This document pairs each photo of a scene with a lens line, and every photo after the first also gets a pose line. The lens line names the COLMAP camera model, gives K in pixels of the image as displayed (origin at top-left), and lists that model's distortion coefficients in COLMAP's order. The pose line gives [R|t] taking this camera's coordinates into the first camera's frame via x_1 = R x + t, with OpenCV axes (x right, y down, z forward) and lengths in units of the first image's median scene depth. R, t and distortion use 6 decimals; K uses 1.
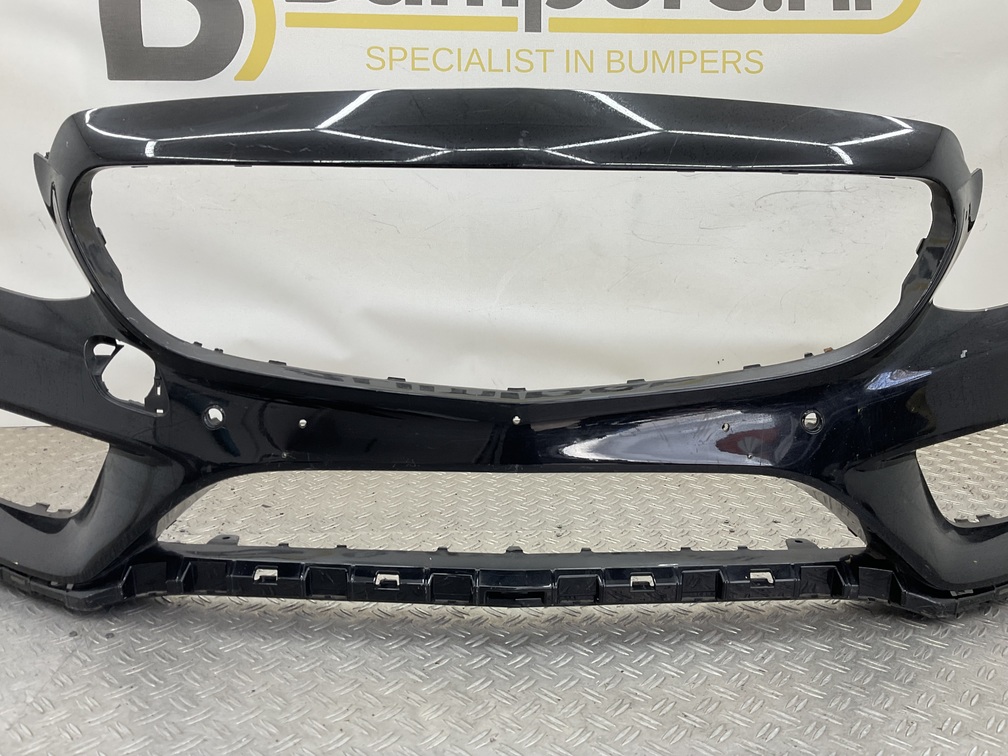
lens RADIAL K [[835.1, 0, 502.7], [0, 835.1, 383.6], [0, 0, 1]] dist [0.056181, -0.105955]
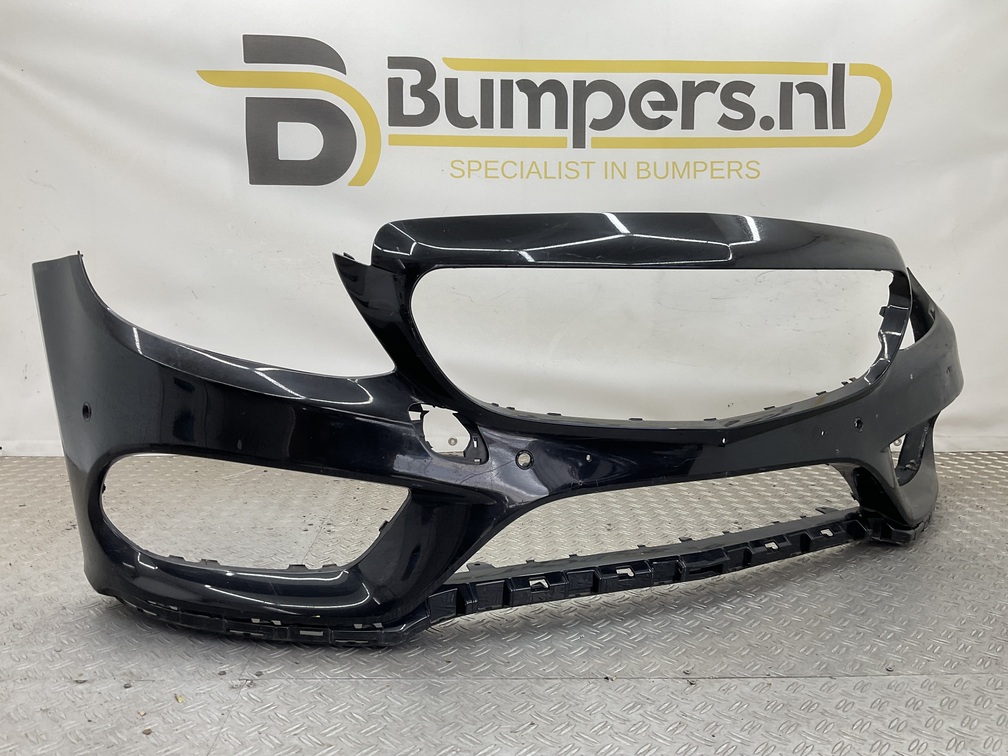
lens RADIAL K [[835.1, 0, 500.7], [0, 835.1, 381.8], [0, 0, 1]] dist [0.056181, -0.105955]
pose [[0.999871, 0.002511, -0.015848, -0.084733], [-0.003651, 0.997377, -0.072293, 0.043262], [0.015625, 0.072342, 0.997258, -0.346614]]
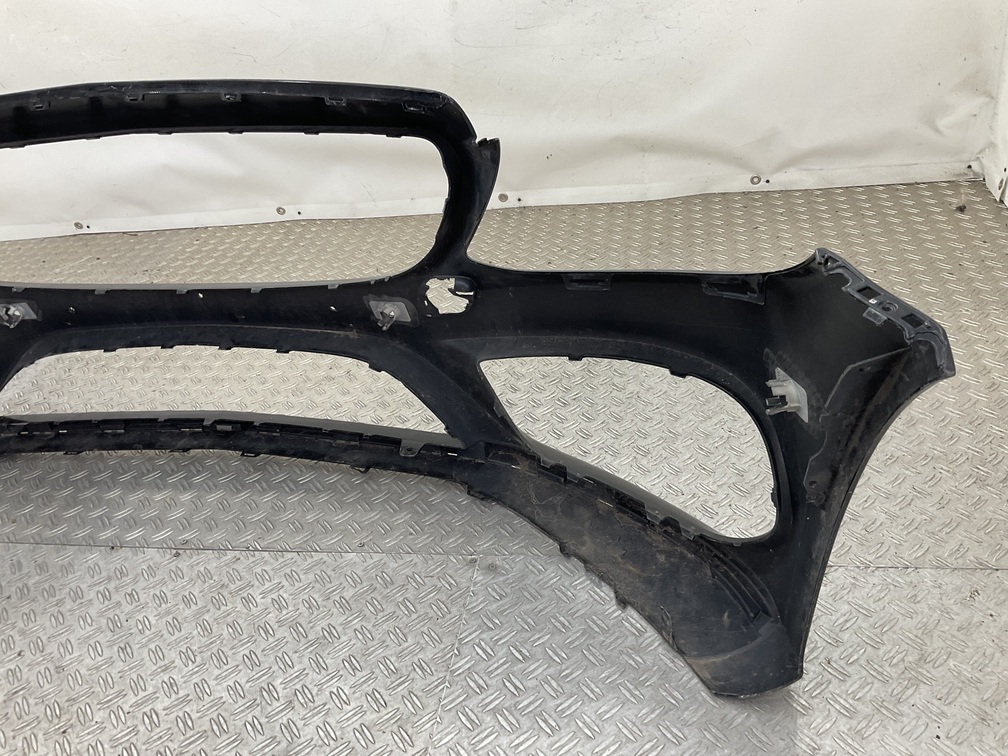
lens RADIAL K [[835.1, 0, 501.3], [0, 835.1, 386.8], [0, 0, 1]] dist [0.056181, -0.105955]
pose [[0.965283, 0.009426, -0.261036, 0.703552], [0.086781, 0.931009, 0.354528, -0.201839], [0.246369, -0.364873, 0.897870, -0.172562]]
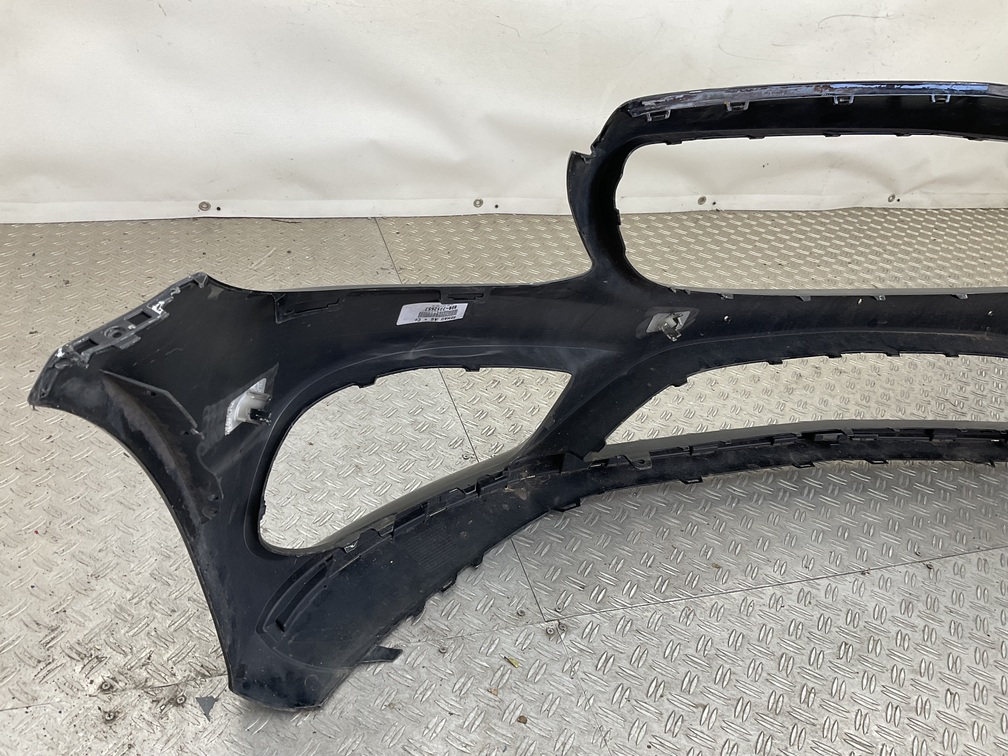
lens RADIAL K [[835.1, 0, 499.7], [0, 835.1, 386.4], [0, 0, 1]] dist [0.056181, -0.105955]
pose [[0.966033, -0.049120, 0.253709, -0.596800], [-0.050156, 0.927461, 0.370541, -0.226191], [-0.253506, -0.370680, 0.893494, -0.114513]]
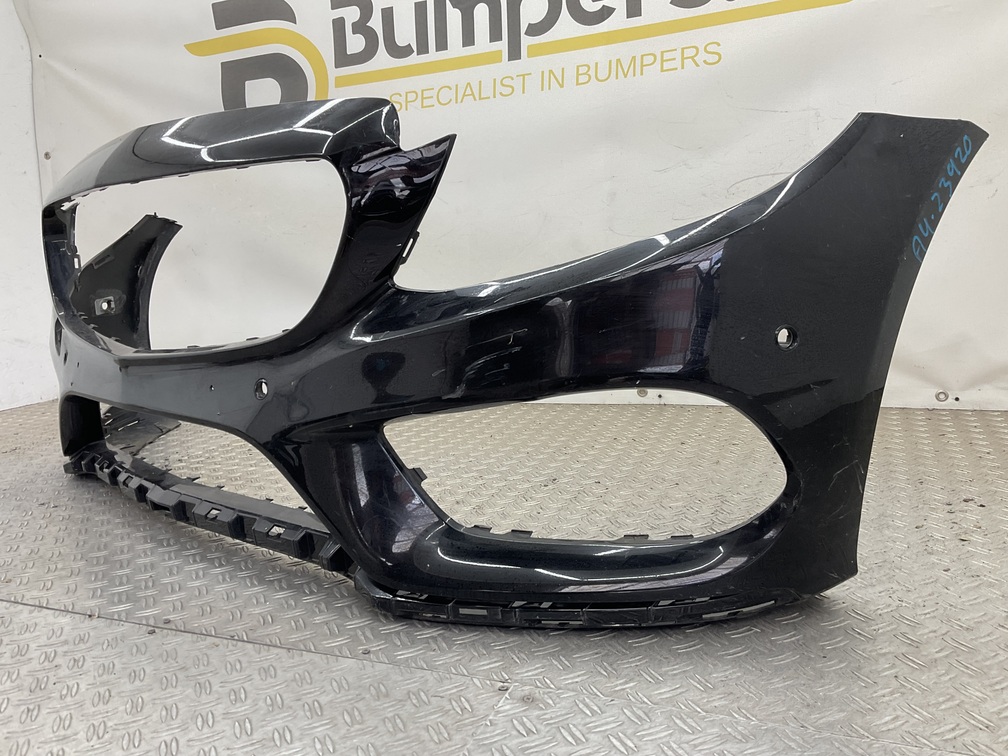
lens RADIAL K [[835.1, 0, 498.3], [0, 835.1, 385.3], [0, 0, 1]] dist [0.056181, -0.105955]
pose [[0.892800, 0.010636, -0.450328, 0.721210], [-0.026003, 0.999271, -0.027950, 0.075827], [0.449703, 0.036663, 0.892426, -0.019385]]
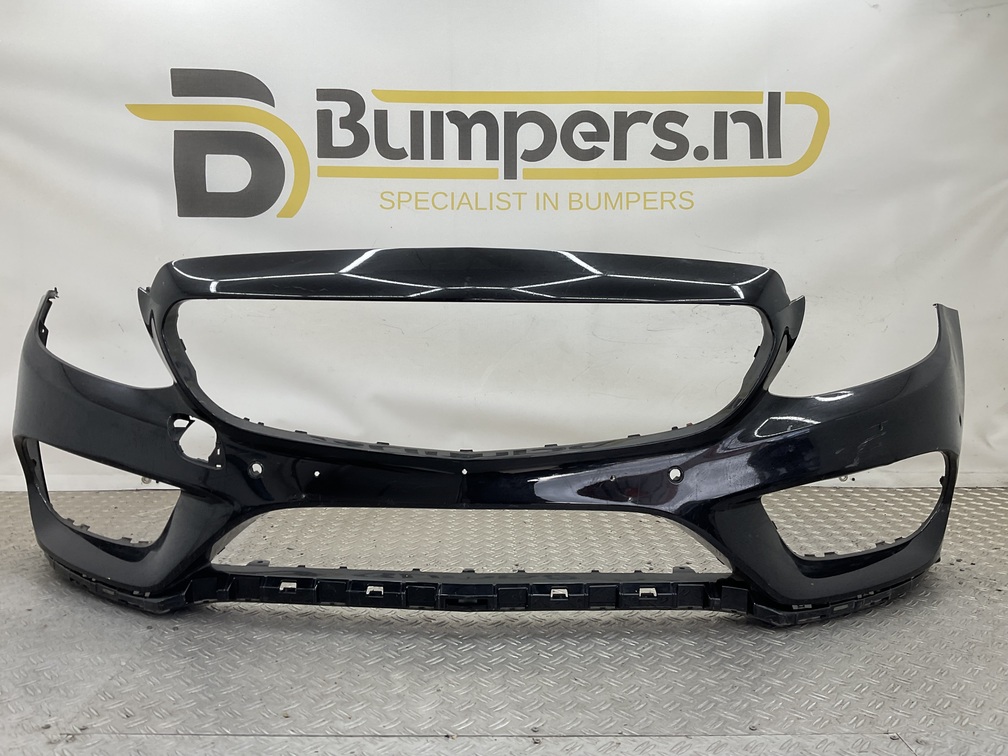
lens RADIAL K [[835.1, 0, 502.1], [0, 835.1, 380.4], [0, 0, 1]] dist [0.056181, -0.105955]
pose [[0.999388, 0.001195, -0.034961, 0.091507], [-0.004935, 0.994236, -0.107102, 0.028132], [0.034632, 0.107209, 0.993633, -0.308613]]
